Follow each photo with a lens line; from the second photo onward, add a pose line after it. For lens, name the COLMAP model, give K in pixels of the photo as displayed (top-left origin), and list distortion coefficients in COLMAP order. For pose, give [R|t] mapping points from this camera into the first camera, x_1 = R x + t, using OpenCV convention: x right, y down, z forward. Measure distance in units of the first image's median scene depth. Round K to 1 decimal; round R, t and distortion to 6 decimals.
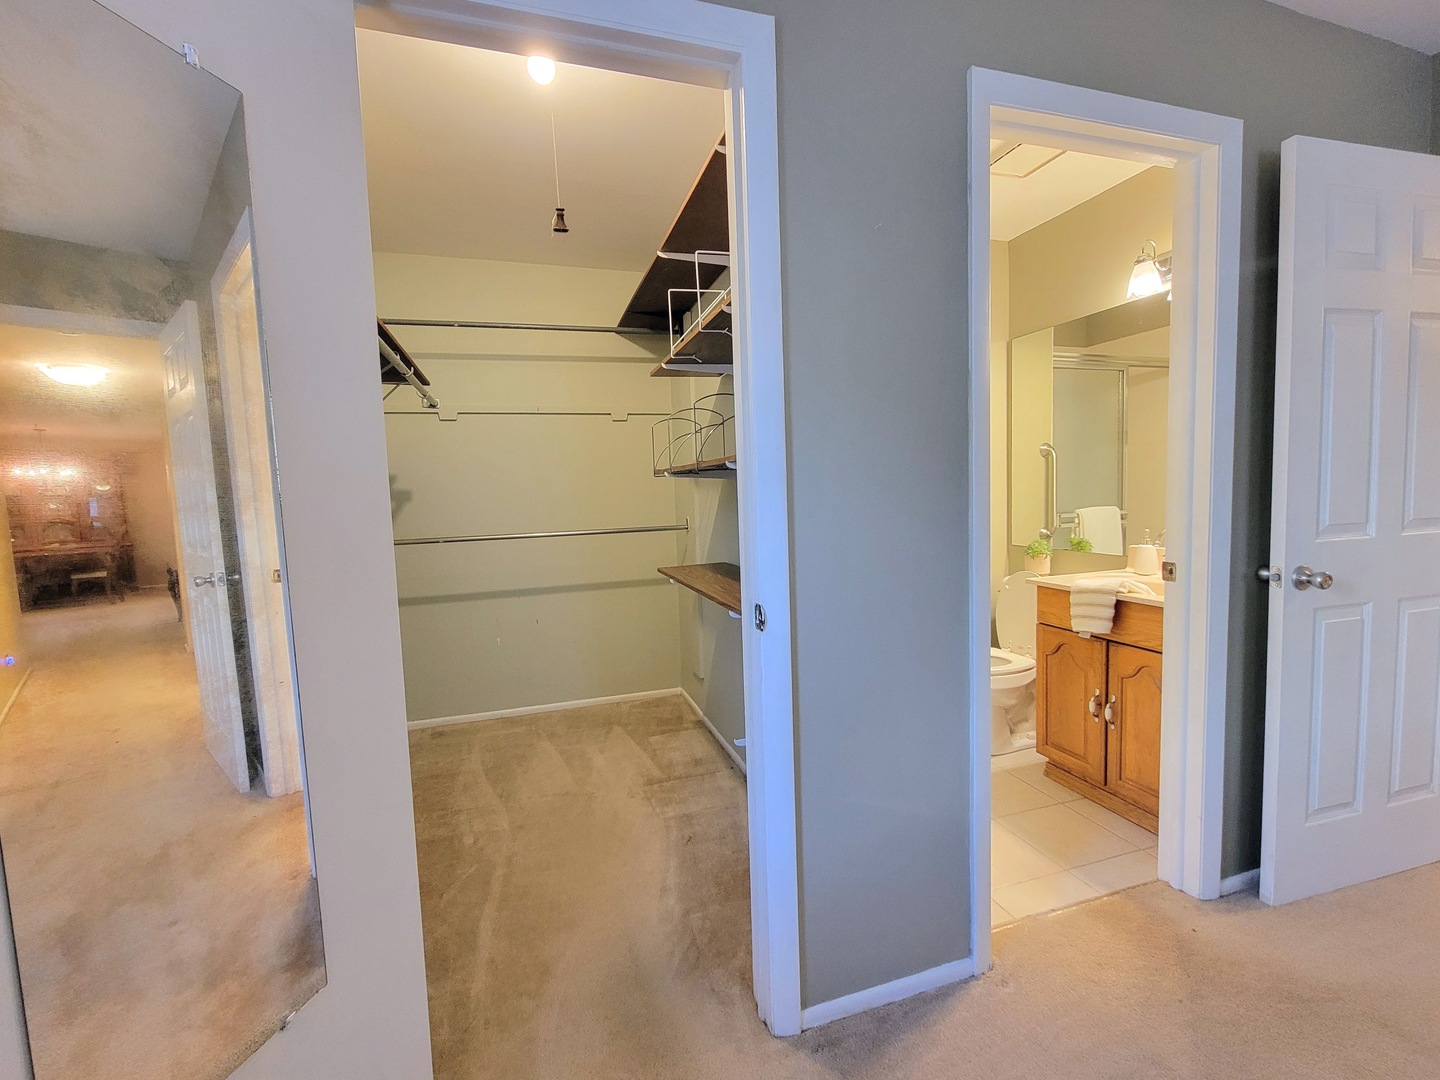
lens RADIAL K [[622.6, 0, 683.6], [0, 622.6, 534.4], [0, 0, 1]] dist [0.001082, -0.000010]
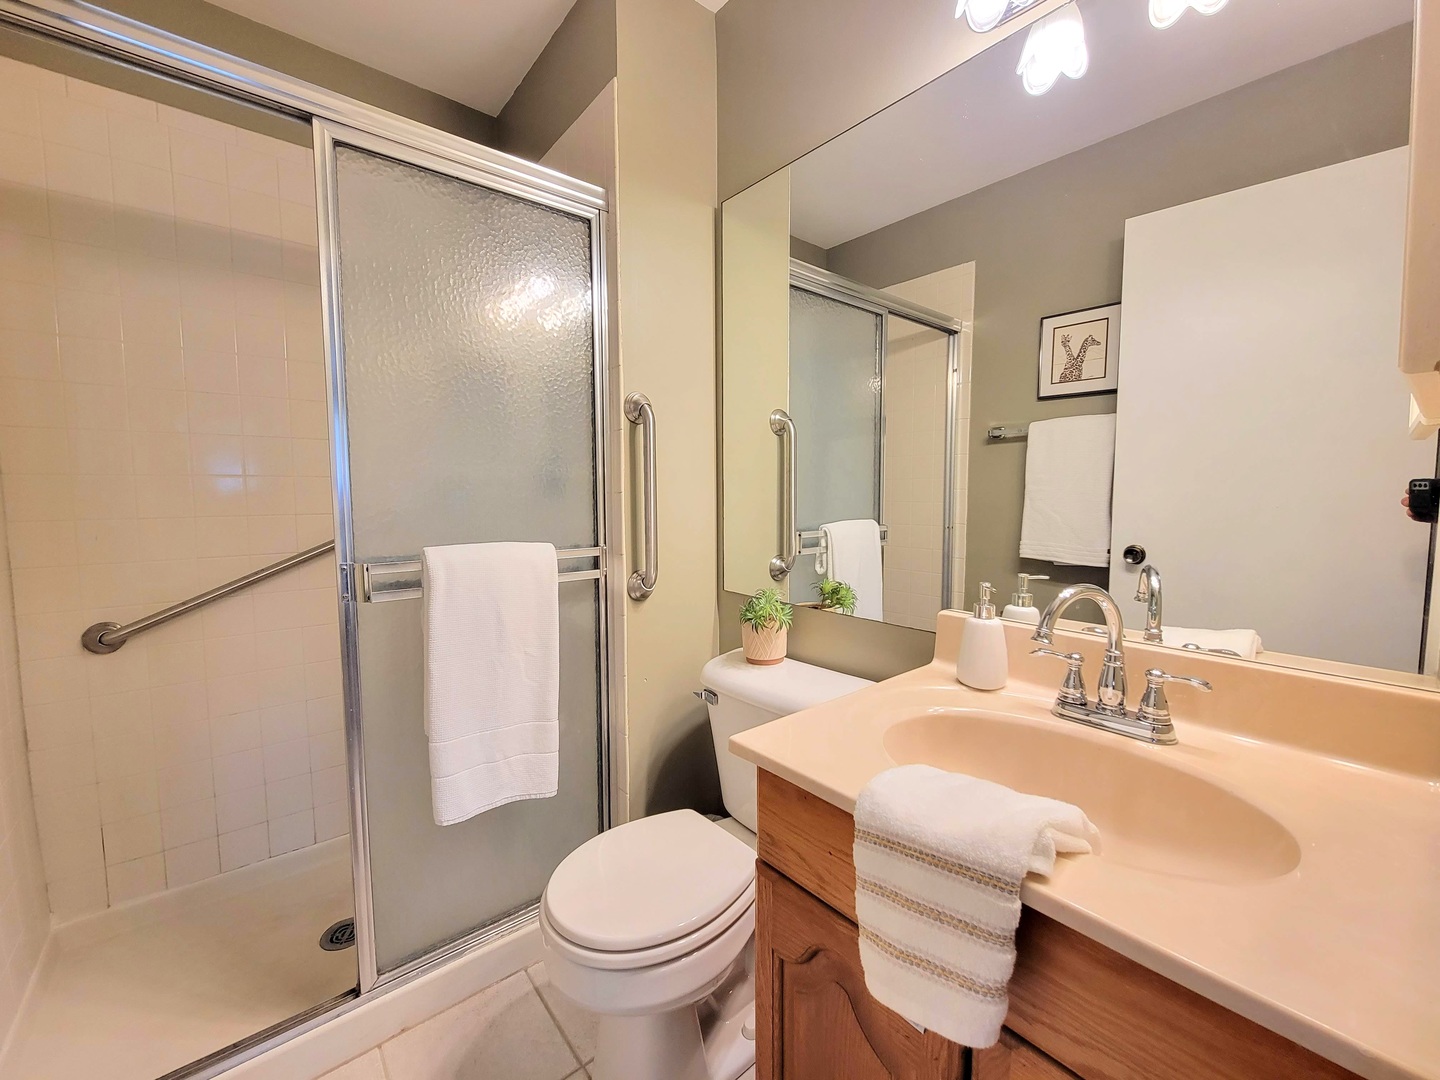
lens RADIAL K [[579.9, 0, 716.2], [0, 579.9, 540.6], [0, 0, 1]] dist [-0.000976, -0.000153]
pose [[0.913453, -0.006791, 0.406887, 0.317803], [0.003562, 0.999956, 0.008693, -0.030583], [-0.406928, -0.006491, 0.913437, 0.547118]]
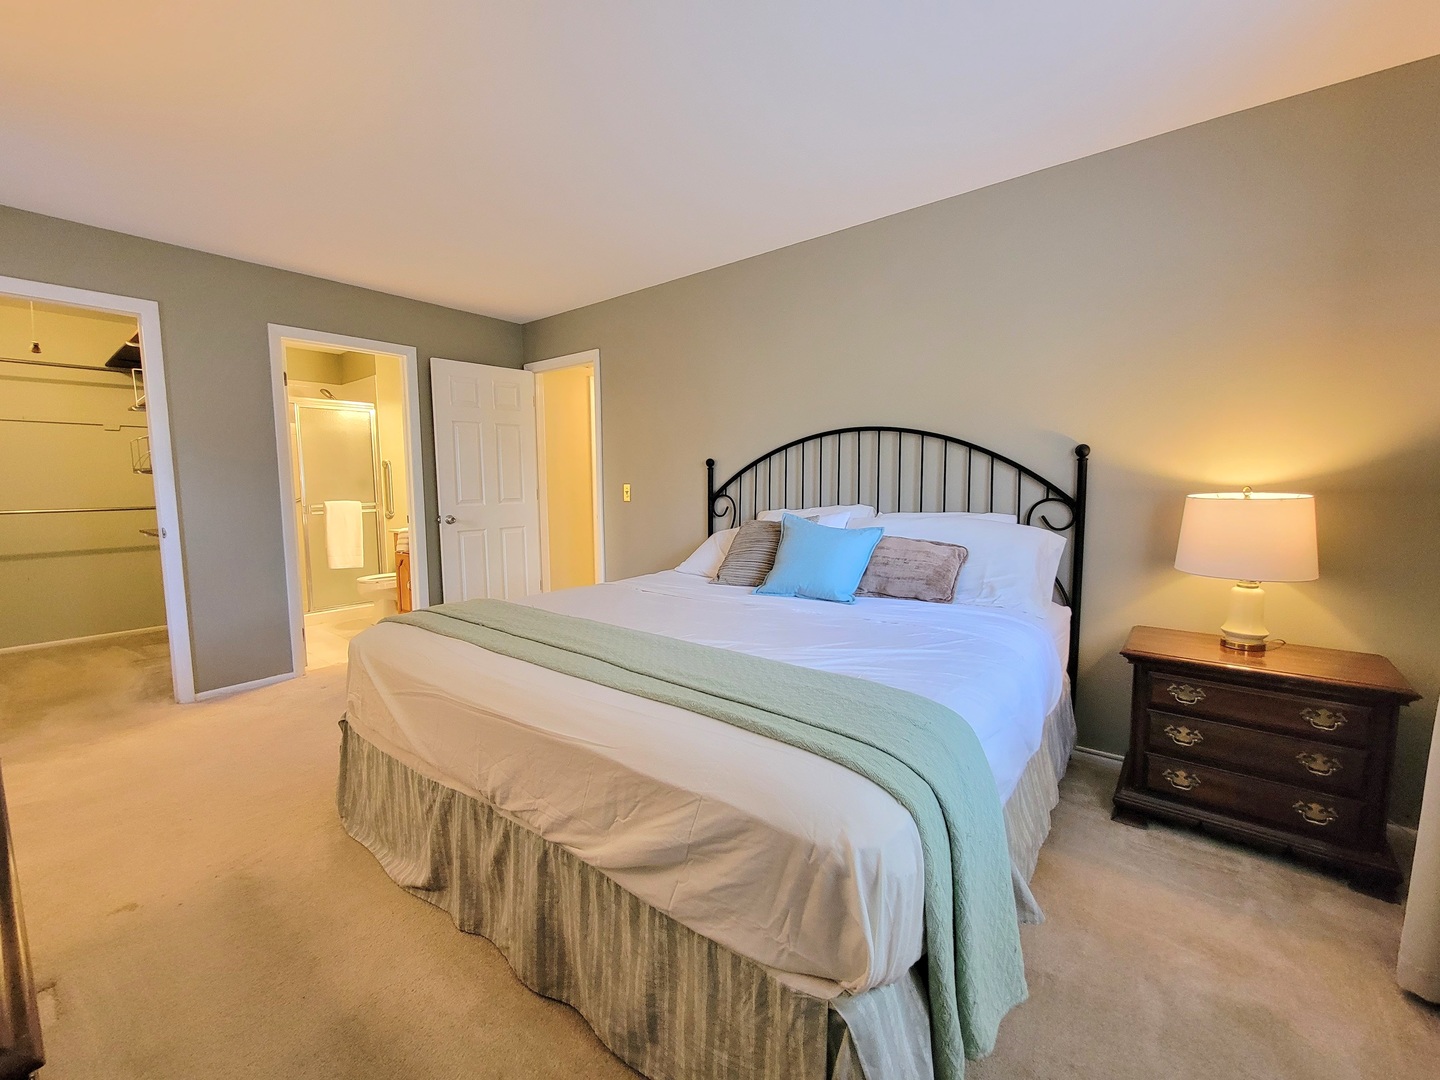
lens RADIAL K [[584.9, 0, 712.5], [0, 584.9, 534.8], [0, 0, 1]] dist [0.000110, -0.000359]
pose [[0.807063, -0.027768, 0.589813, 0.211849], [0.022230, 0.999614, 0.016644, 0.061023], [-0.590047, -0.000321, 0.807369, -0.886761]]
